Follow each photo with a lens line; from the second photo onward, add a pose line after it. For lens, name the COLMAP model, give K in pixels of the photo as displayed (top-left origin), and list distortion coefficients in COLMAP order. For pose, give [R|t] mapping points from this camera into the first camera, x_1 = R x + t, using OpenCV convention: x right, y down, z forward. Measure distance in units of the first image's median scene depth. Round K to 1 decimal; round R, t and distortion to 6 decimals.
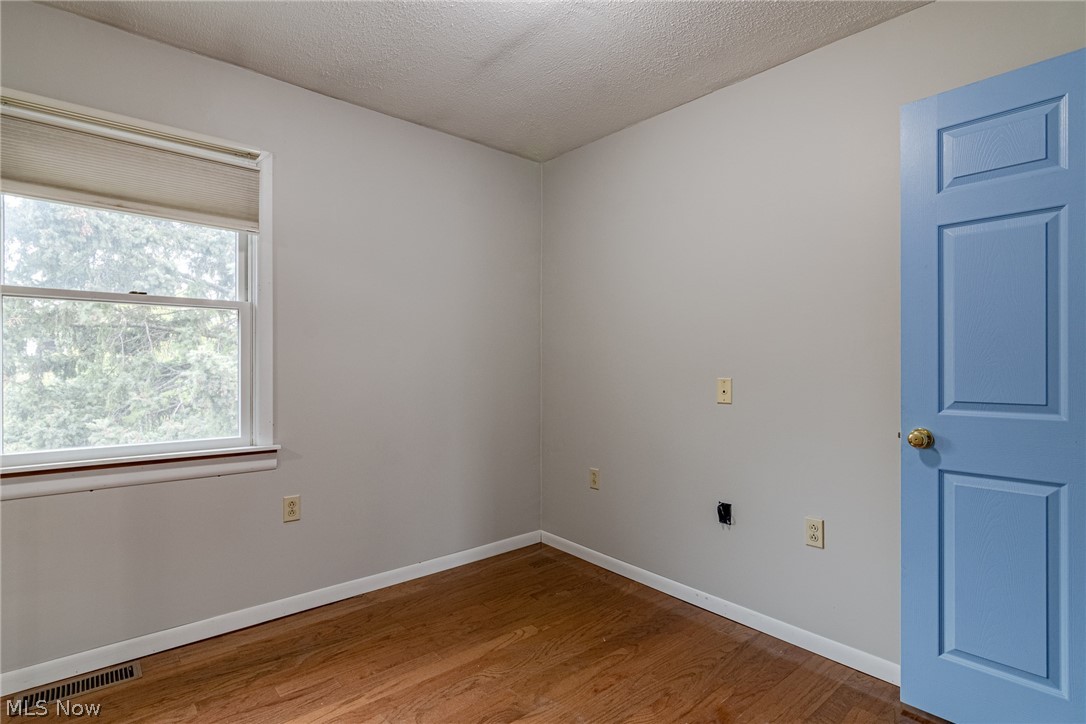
lens RADIAL K [[528.4, 0, 543.0], [0, 528.4, 362.0], [0, 0, 1]] dist [-0.001148, 0.000004]
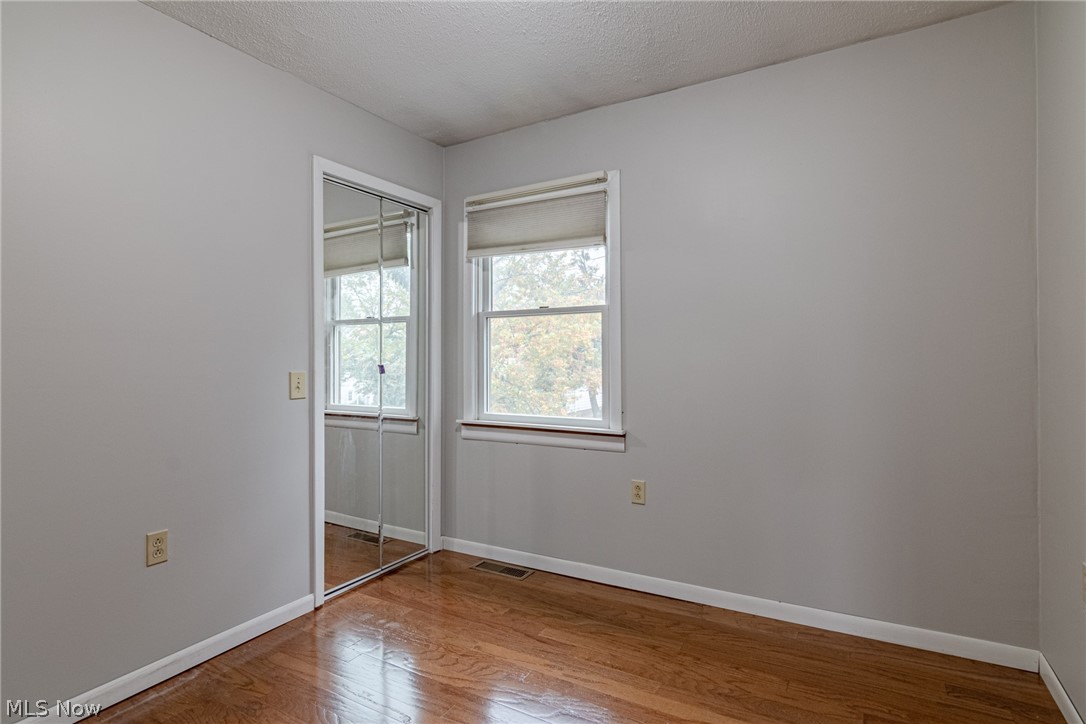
lens RADIAL K [[553.4, 0, 543.9], [0, 553.4, 352.2], [0, 0, 1]] dist [-0.001024, 0.000099]
pose [[0.344058, -0.014352, -0.938839, 0.539966], [0.009808, 0.999884, -0.011691, 0.004137], [0.938897, -0.005186, 0.344159, 0.450307]]
